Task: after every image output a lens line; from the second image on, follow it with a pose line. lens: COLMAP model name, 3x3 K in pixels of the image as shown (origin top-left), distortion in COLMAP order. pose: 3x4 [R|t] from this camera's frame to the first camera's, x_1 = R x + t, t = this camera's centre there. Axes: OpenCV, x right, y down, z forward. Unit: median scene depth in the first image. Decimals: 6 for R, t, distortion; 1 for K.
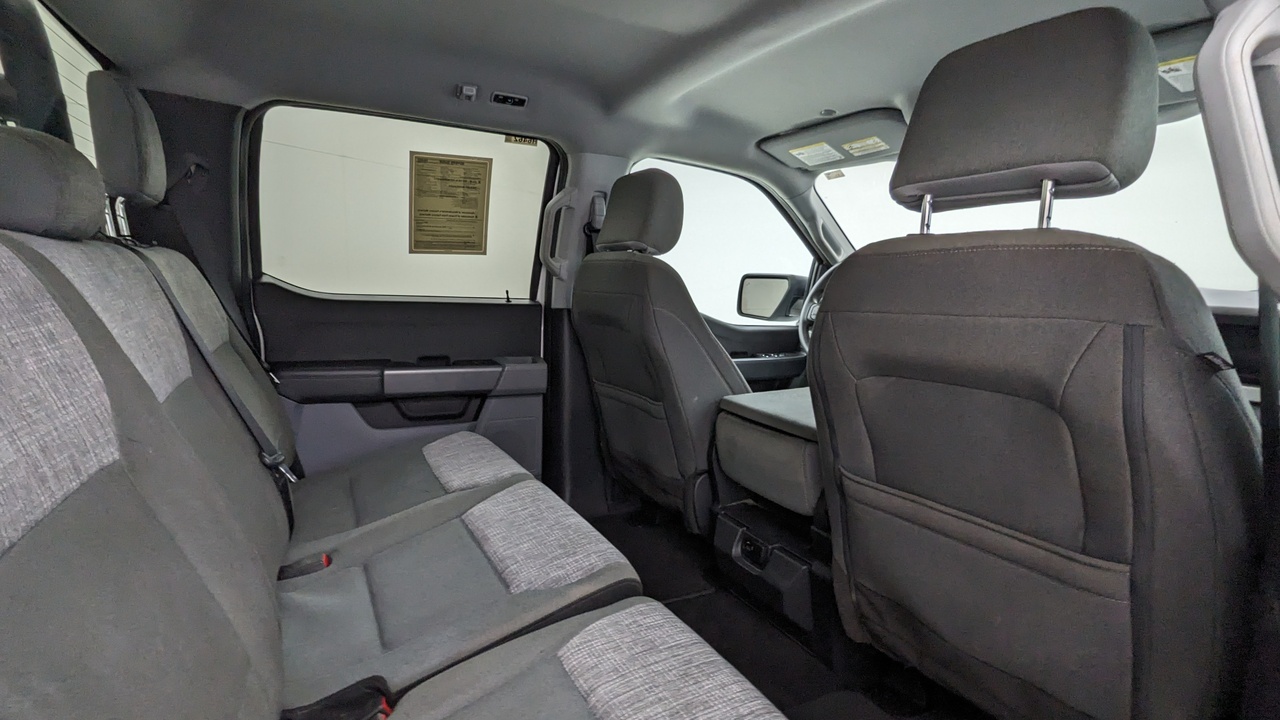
lens RADIAL K [[614.3, 0, 640.0], [0, 614.3, 360.0], [0, 0, 1]] dist [-0.000448, -0.000414]
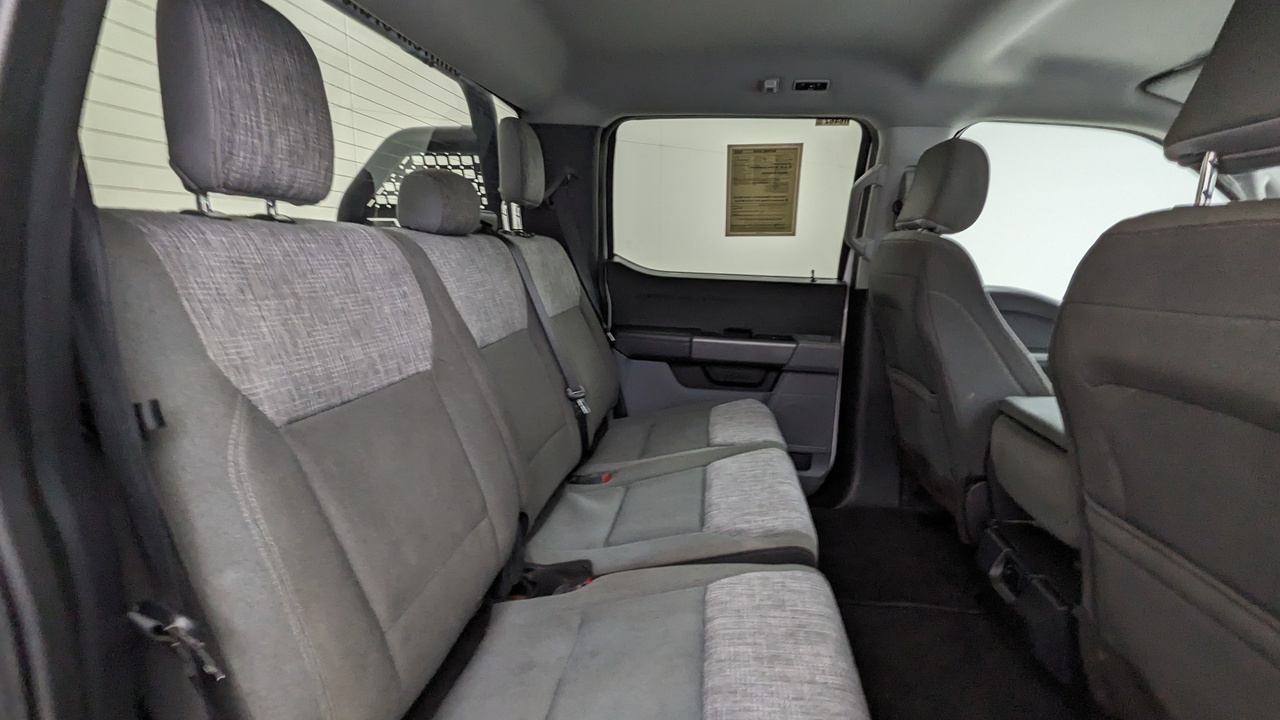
lens RADIAL K [[614.3, 0, 640.0], [0, 614.3, 360.0], [0, 0, 1]] dist [-0.000448, -0.000414]
pose [[0.809990, 0.098334, -0.578140, 0.196434], [-0.078138, 0.995148, 0.059788, -0.003237], [0.581215, -0.003253, 0.813744, -0.010036]]
